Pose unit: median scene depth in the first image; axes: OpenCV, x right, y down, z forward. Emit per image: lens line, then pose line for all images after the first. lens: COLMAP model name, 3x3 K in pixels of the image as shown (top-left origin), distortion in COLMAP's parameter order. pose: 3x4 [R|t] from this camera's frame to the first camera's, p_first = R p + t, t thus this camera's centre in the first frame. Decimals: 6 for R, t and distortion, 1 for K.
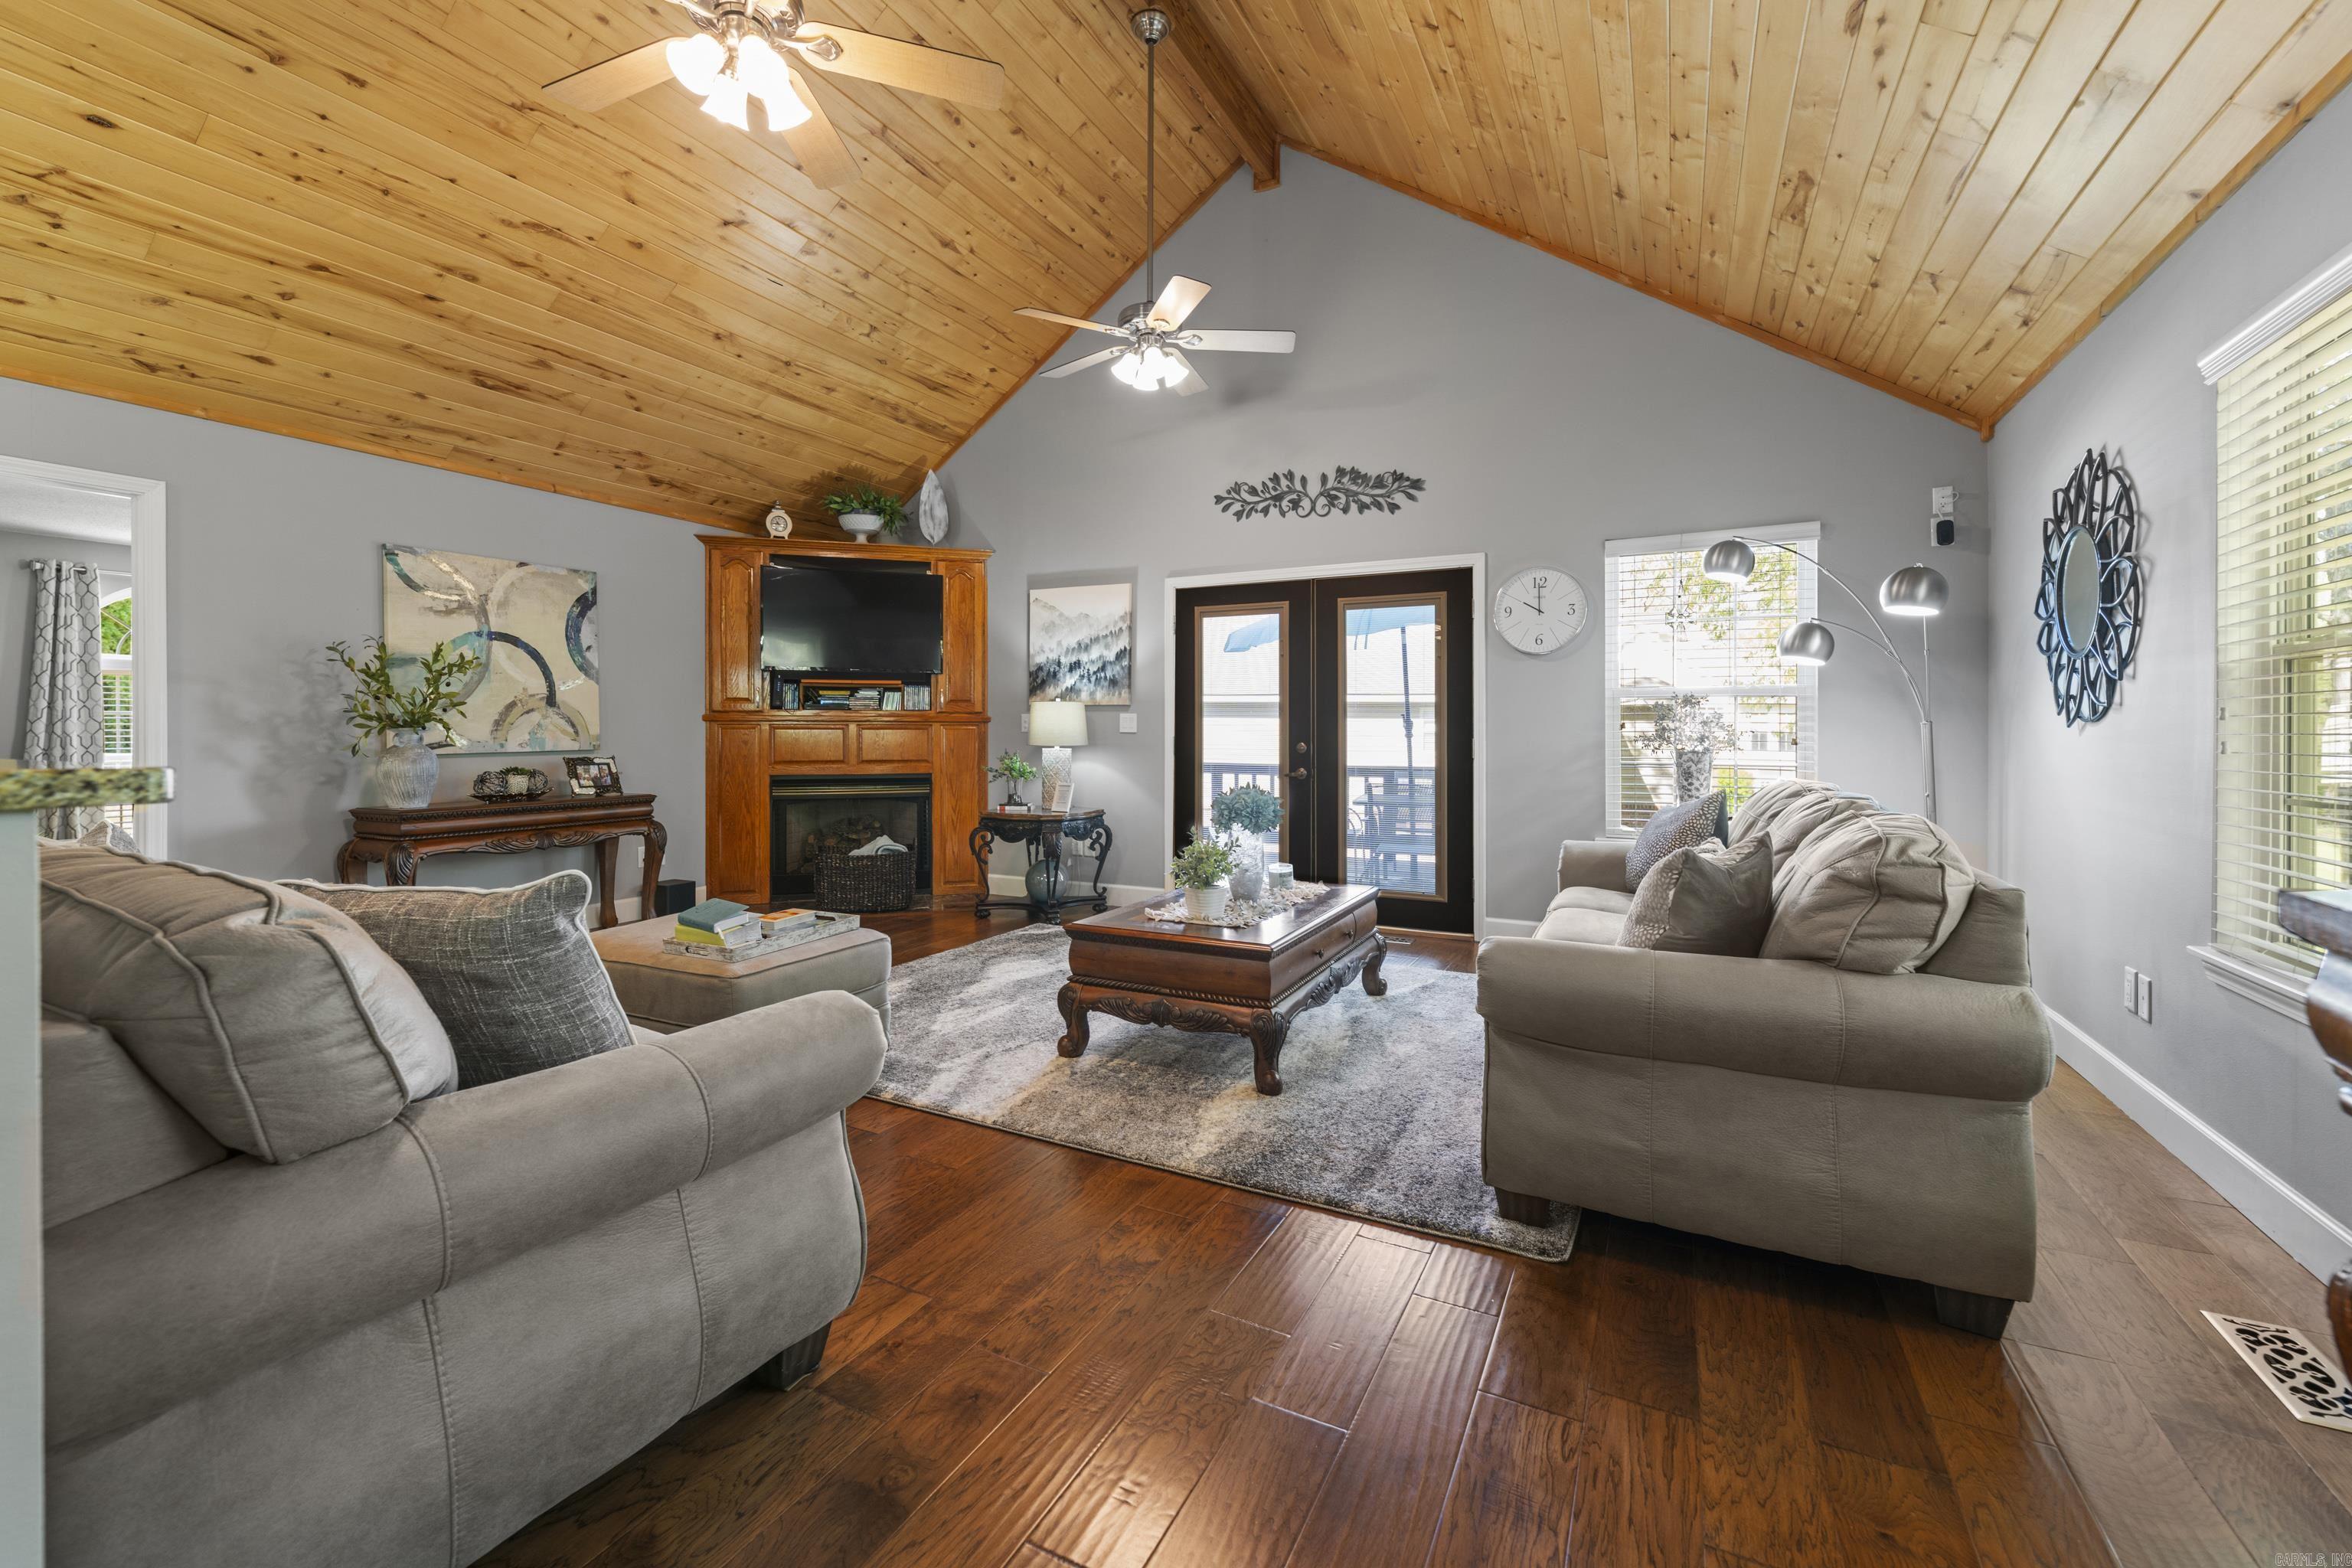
lens RADIAL K [[964.5, 0, 1160.2], [0, 964.5, 729.2], [0, 0, 1]] dist [-0.000014, -0.000355]
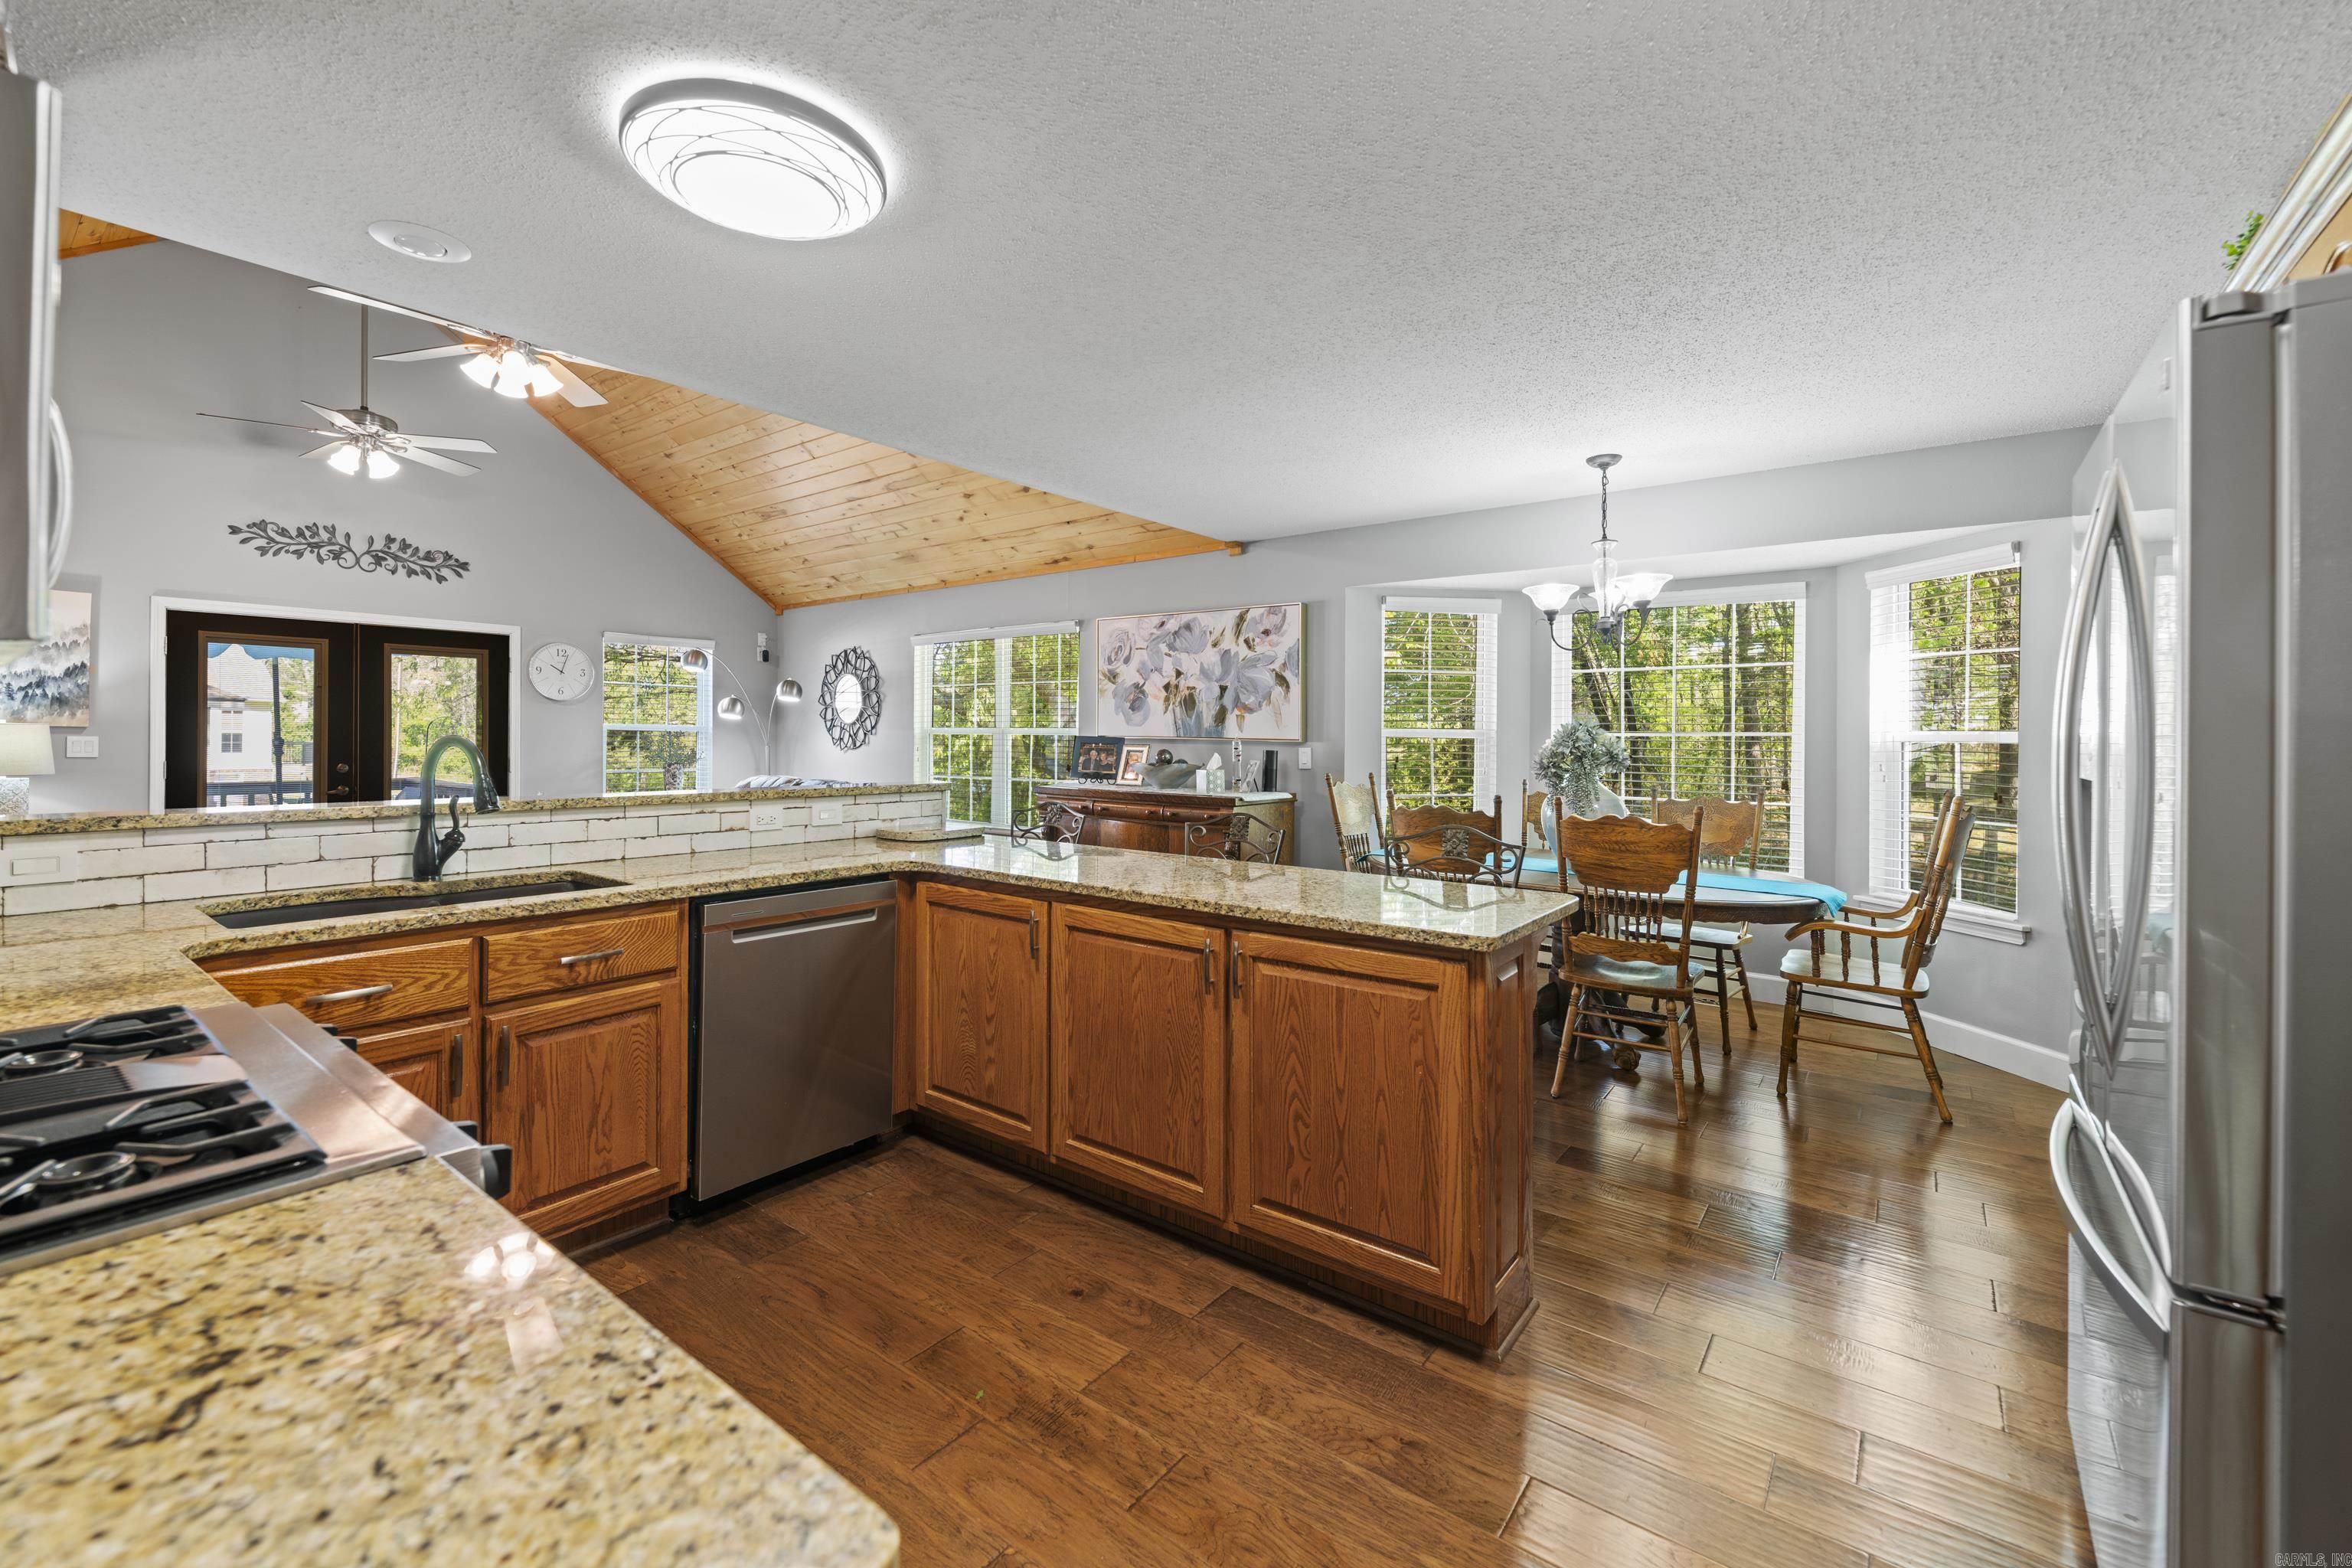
lens RADIAL K [[964.5, 0, 1195.3], [0, 964.5, 736.3], [0, 0, 1]] dist [-0.000014, -0.000355]
pose [[0.154126, 0.003649, 0.988045, -0.824089], [-0.008564, 0.999961, -0.002358, -0.025092], [-0.988014, -0.008098, 0.154151, -0.179827]]
